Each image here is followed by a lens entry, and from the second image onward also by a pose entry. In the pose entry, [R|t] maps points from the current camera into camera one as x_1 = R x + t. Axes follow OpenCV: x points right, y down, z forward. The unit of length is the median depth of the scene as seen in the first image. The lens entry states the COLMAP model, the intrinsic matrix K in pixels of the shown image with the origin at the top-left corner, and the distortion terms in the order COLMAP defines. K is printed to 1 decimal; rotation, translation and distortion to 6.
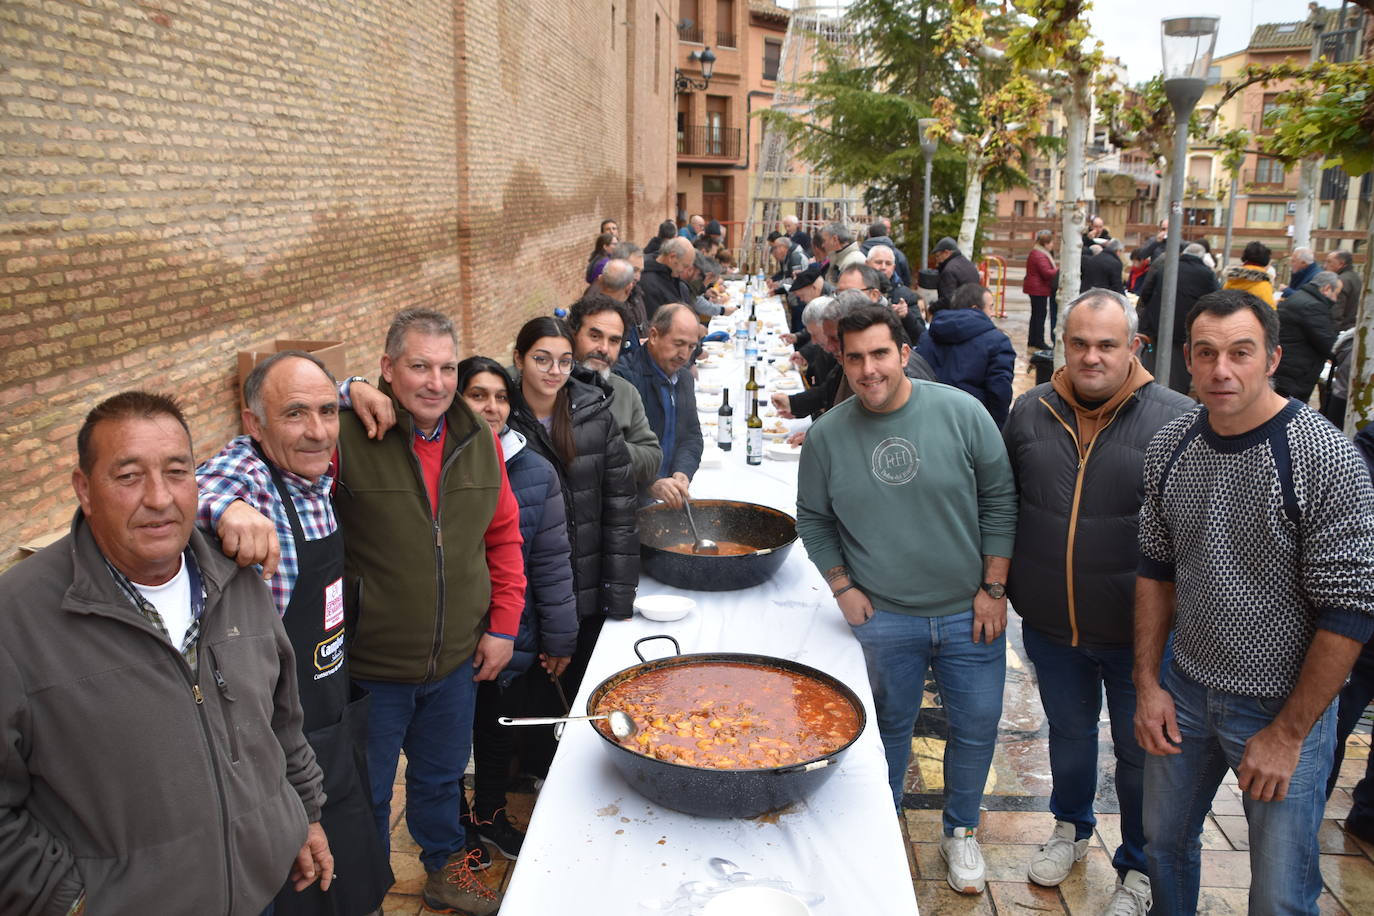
lens RADIAL K [[1052.1, 0, 687.0], [0, 1052.1, 458.0], [0, 0, 1]] dist [-0.169771, 0.111798]
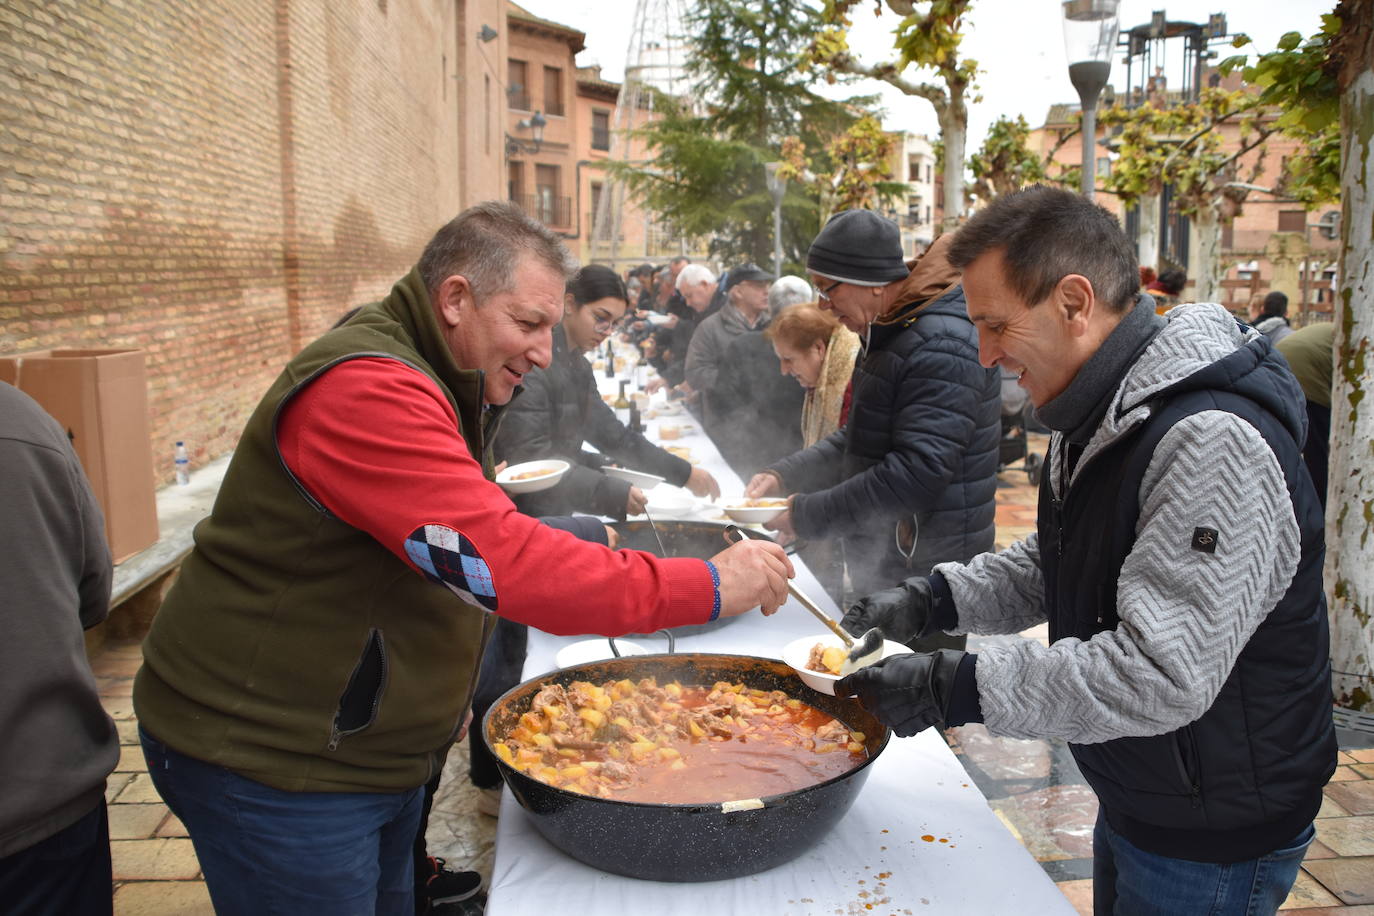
lens RADIAL K [[1052.1, 0, 687.0], [0, 1052.1, 458.0], [0, 0, 1]] dist [-0.169771, 0.111798]
pose [[0.986749, -0.038274, 0.157675, -0.030615], [0.049702, 0.996365, -0.069182, 0.029411], [-0.154454, 0.076102, 0.985065, 0.119529]]
